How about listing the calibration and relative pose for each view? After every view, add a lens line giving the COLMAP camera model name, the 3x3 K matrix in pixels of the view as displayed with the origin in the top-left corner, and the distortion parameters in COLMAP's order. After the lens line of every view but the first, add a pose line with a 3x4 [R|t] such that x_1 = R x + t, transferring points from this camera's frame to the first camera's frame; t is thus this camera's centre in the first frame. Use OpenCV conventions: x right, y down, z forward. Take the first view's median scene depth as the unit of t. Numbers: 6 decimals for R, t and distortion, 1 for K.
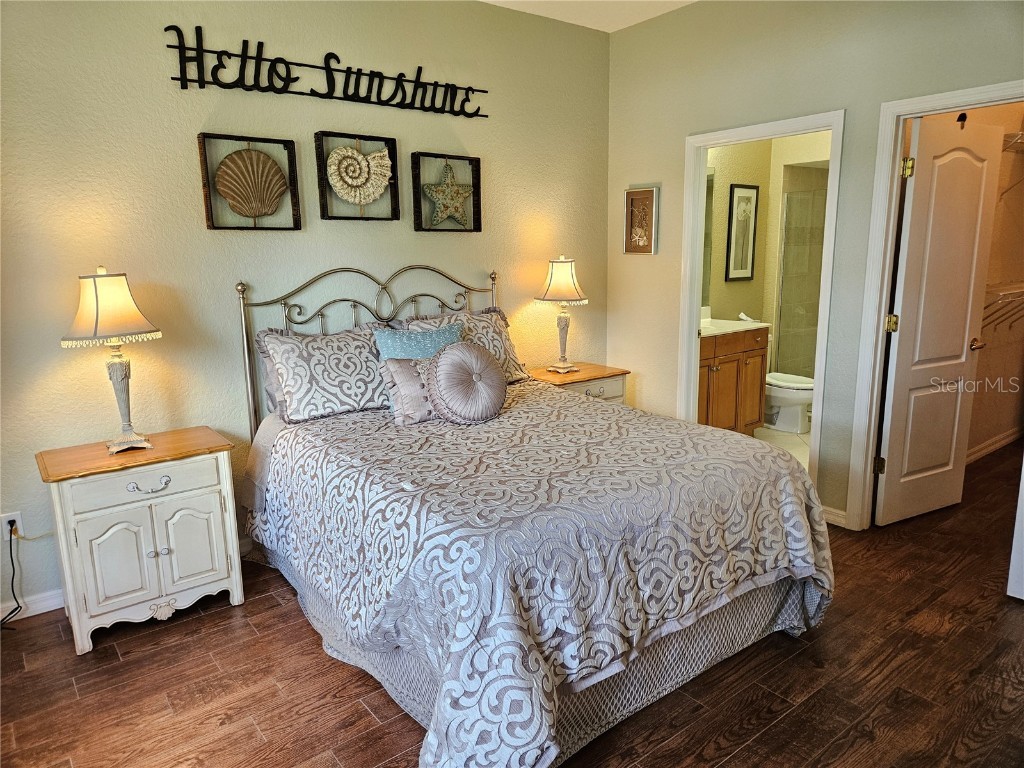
lens RADIAL K [[685.8, 0, 510.0], [0, 685.8, 387.1], [0, 0, 1]] dist [0.069801, -0.056983]
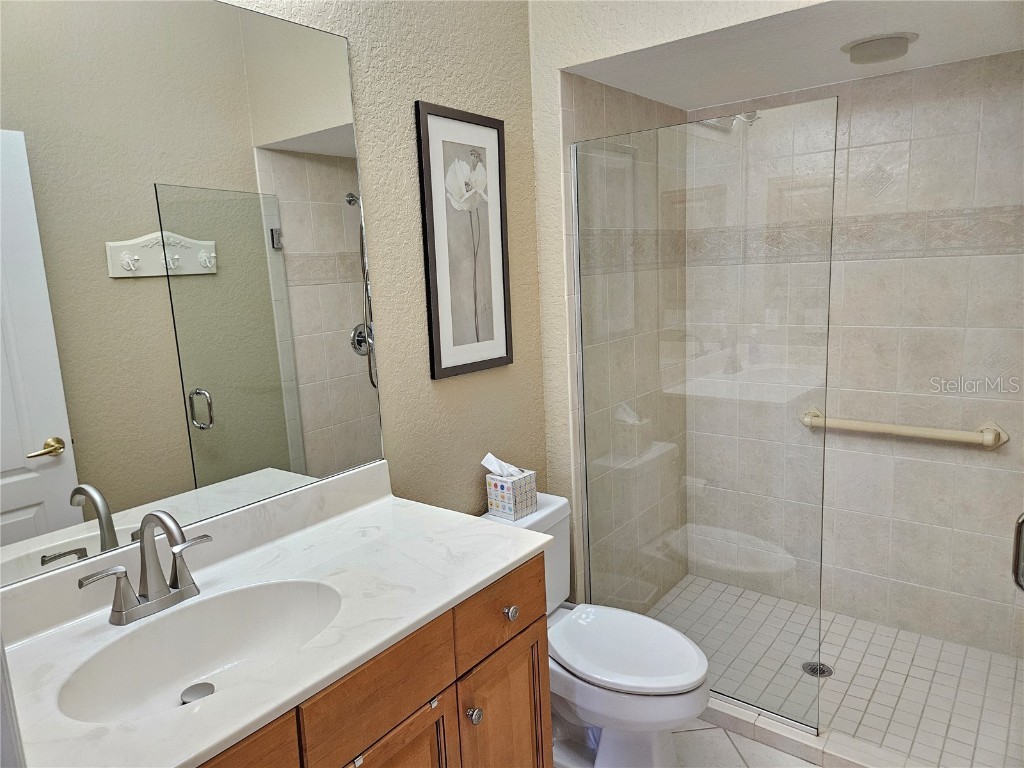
lens RADIAL K [[685.8, 0, 510.0], [0, 685.8, 387.1], [0, 0, 1]] dist [0.069801, -0.056983]
pose [[0.969808, -0.066552, 0.234613, 0.264285], [0.072256, 0.997261, -0.015794, -0.138795], [-0.232919, 0.032269, 0.971961, 0.637194]]
